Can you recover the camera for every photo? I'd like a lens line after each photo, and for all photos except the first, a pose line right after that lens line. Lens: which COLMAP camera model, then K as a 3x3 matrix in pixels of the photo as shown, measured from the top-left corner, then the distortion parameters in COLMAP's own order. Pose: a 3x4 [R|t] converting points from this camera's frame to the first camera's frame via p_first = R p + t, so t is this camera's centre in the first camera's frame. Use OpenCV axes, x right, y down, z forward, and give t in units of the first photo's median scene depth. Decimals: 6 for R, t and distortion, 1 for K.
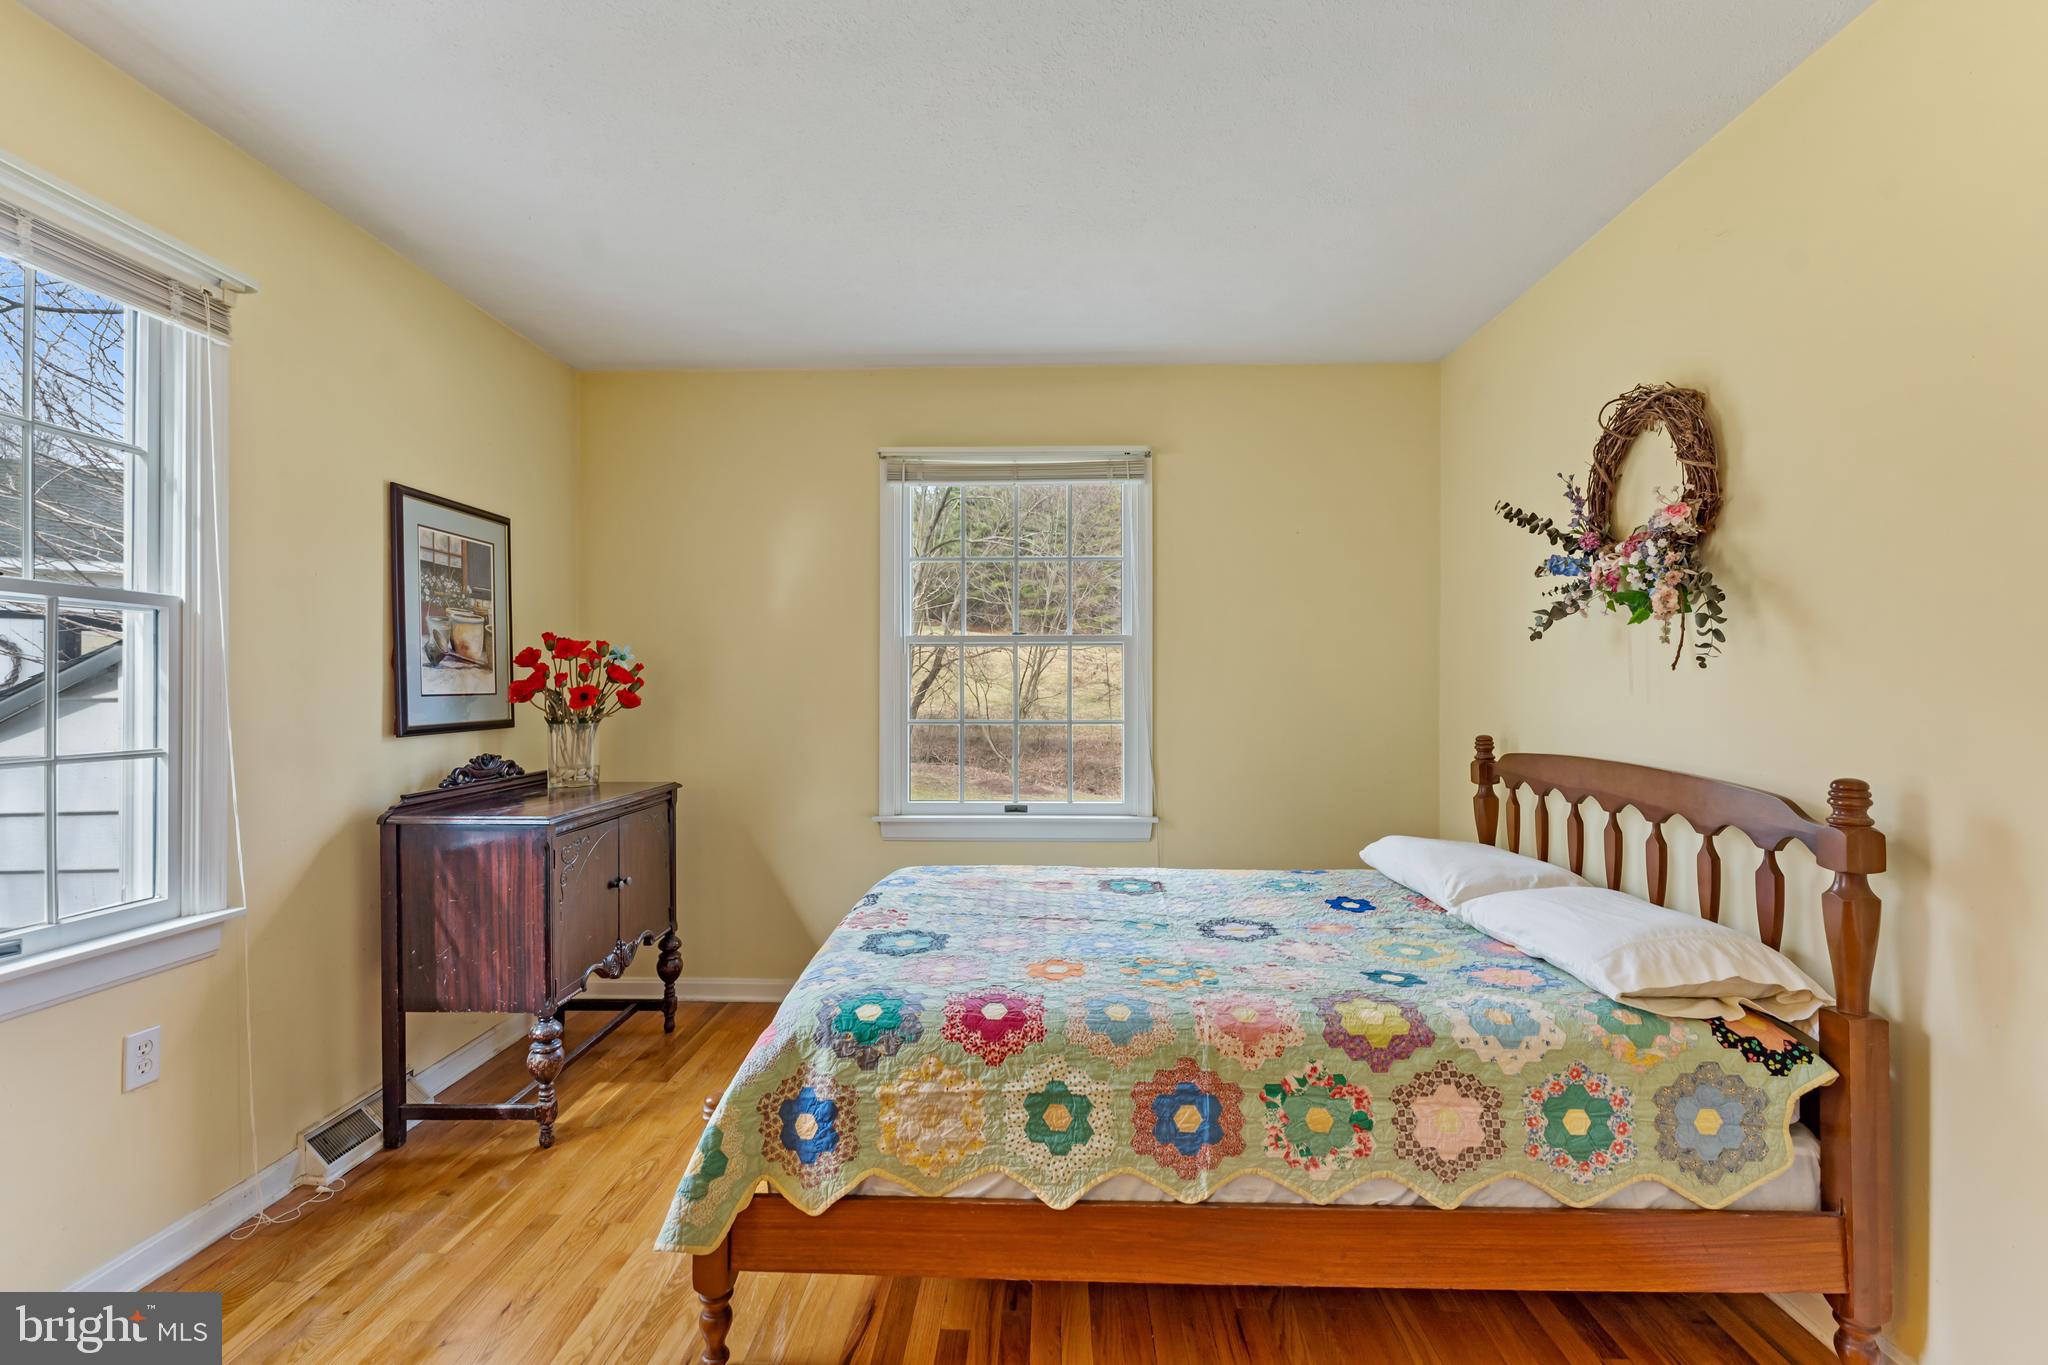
lens RADIAL K [[897.0, 0, 1022.5], [0, 897.0, 697.2], [0, 0, 1]] dist [-0.000715, -0.000185]
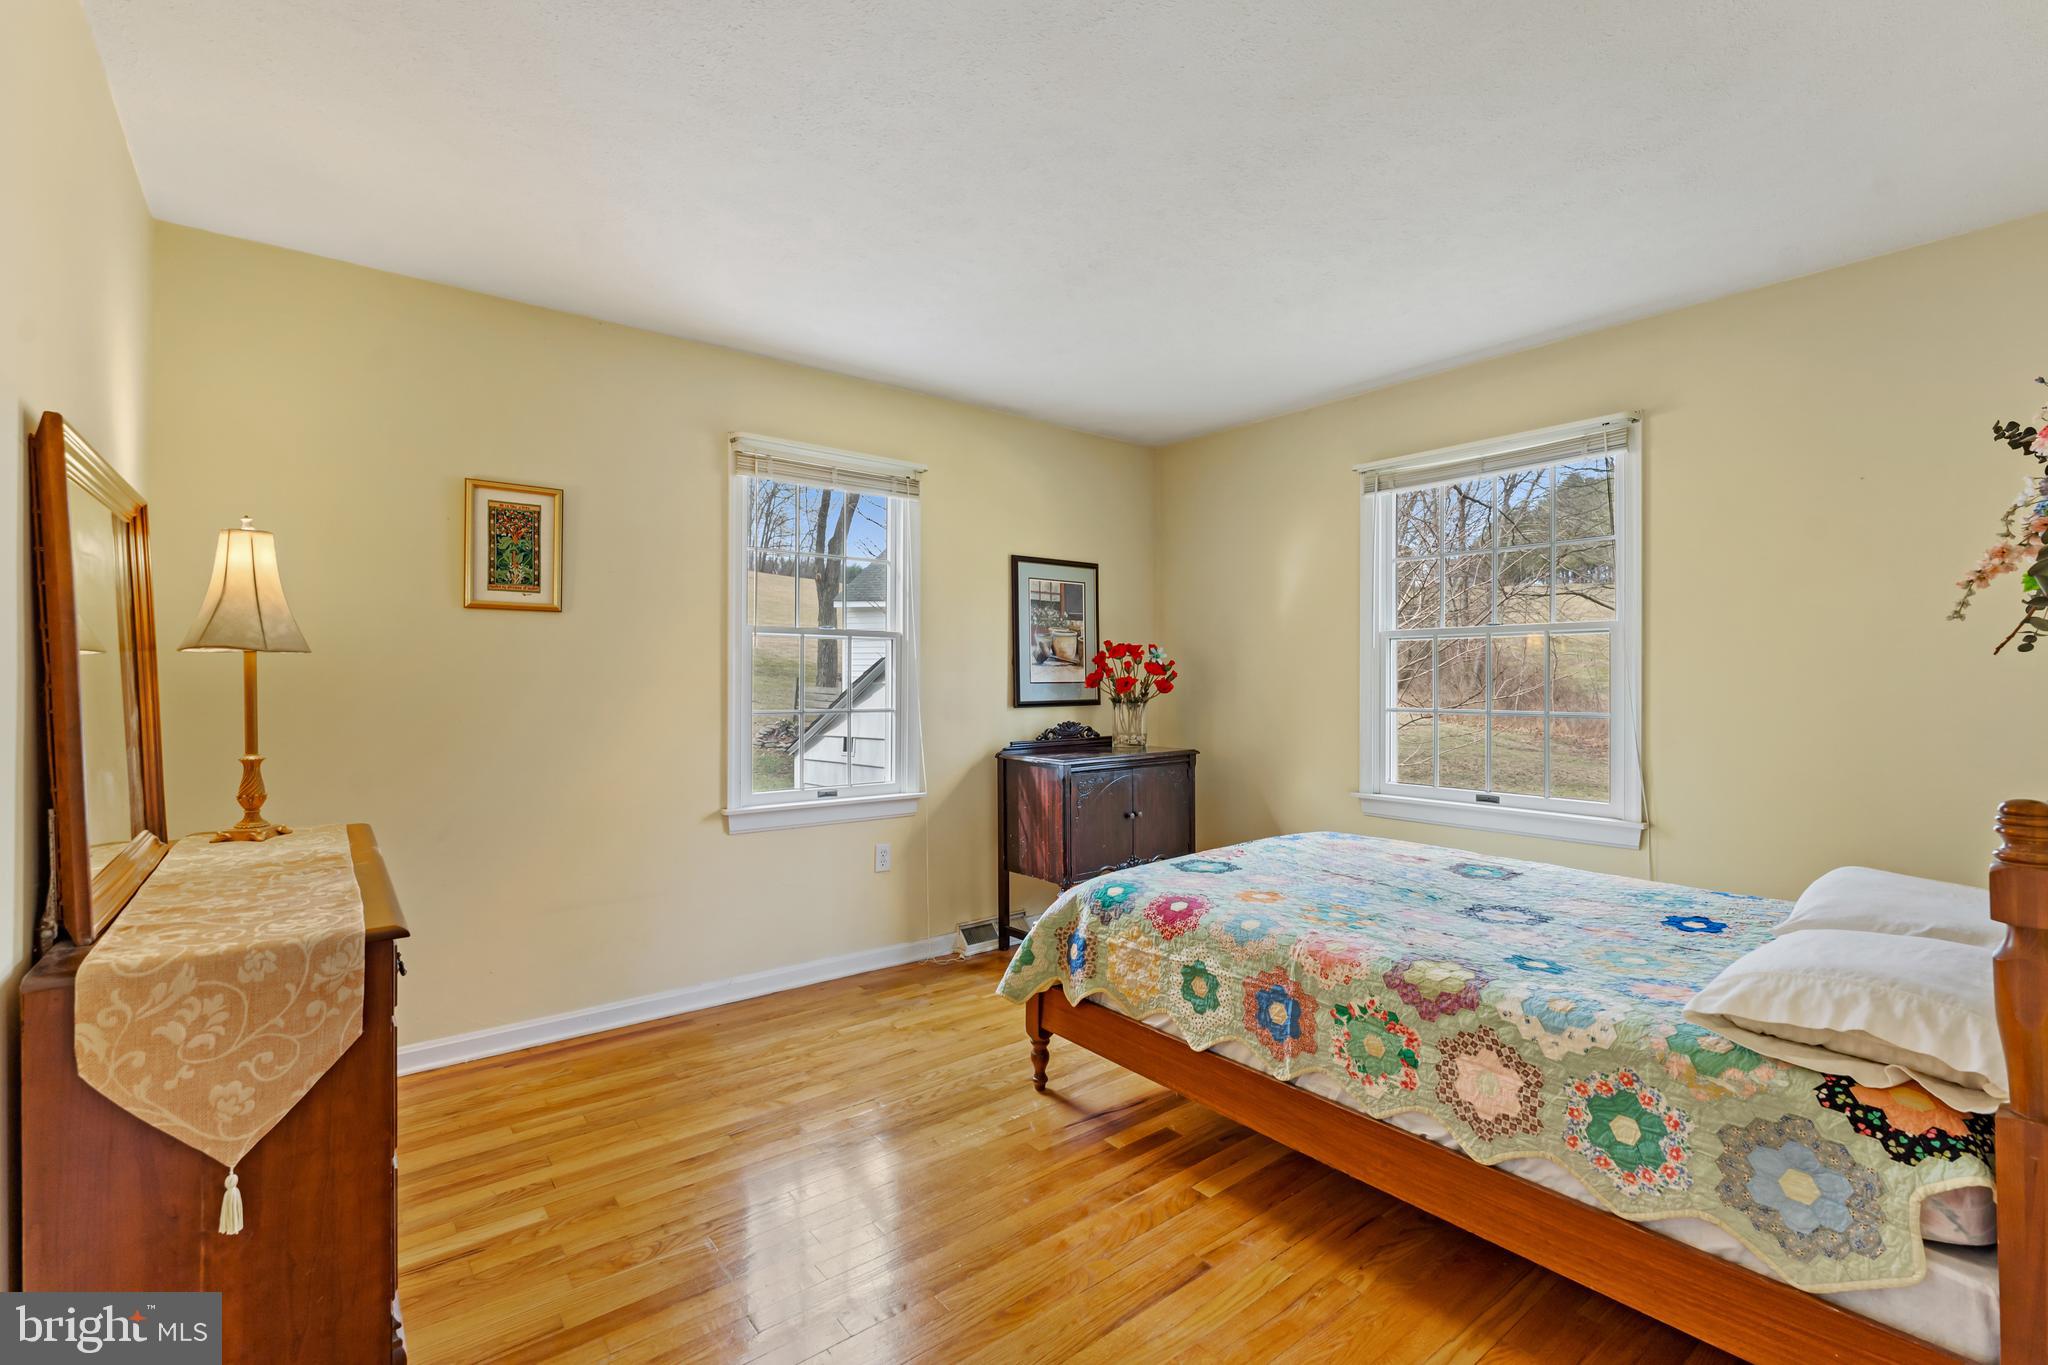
lens RADIAL K [[897.0, 0, 1022.5], [0, 897.0, 697.2], [0, 0, 1]] dist [-0.000715, -0.000185]
pose [[0.651167, 0.016137, -0.758763, 0.909890], [-0.008566, 0.999867, 0.013913, 0.002276], [0.758886, -0.002560, 0.651219, -0.113605]]
